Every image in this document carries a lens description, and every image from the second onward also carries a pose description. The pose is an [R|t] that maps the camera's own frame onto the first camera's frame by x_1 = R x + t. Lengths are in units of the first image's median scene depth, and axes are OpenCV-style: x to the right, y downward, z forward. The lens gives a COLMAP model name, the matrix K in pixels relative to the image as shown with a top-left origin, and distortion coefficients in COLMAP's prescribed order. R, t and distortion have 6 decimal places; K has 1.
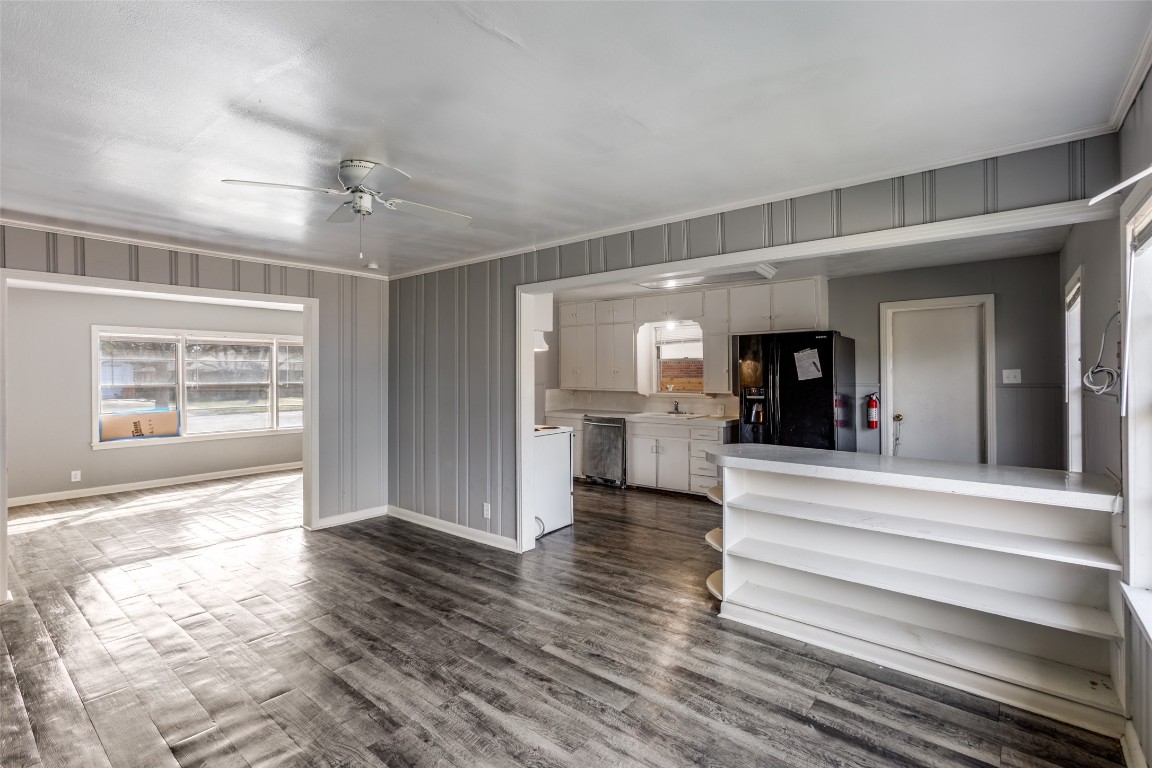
lens RADIAL K [[520.3, 0, 611.3], [0, 520.3, 370.7], [0, 0, 1]] dist [-0.011447, 0.000347]
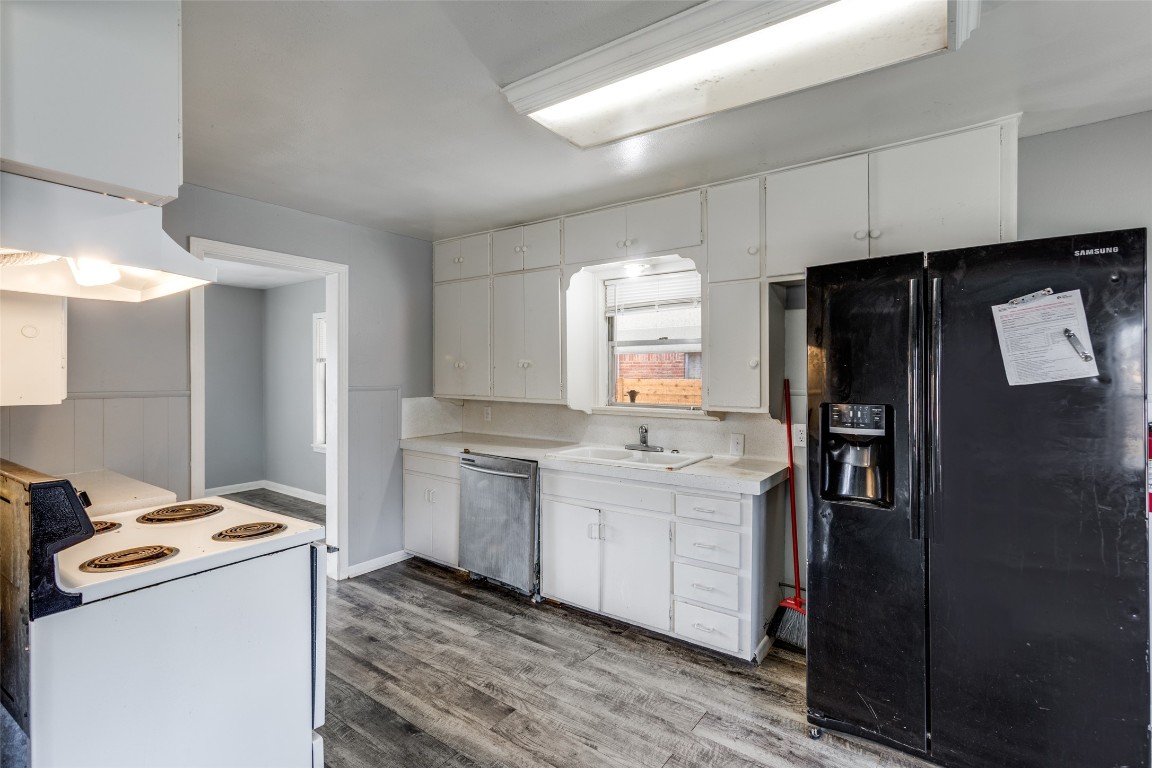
lens RADIAL K [[534.1, 0, 587.7], [0, 534.1, 379.6], [0, 0, 1]] dist [-0.004262, 0.000209]
pose [[0.999841, 0.006179, 0.016720, 0.063893], [-0.006446, 0.999852, 0.015965, 0.007592], [-0.016619, -0.016070, 0.999733, 0.501812]]
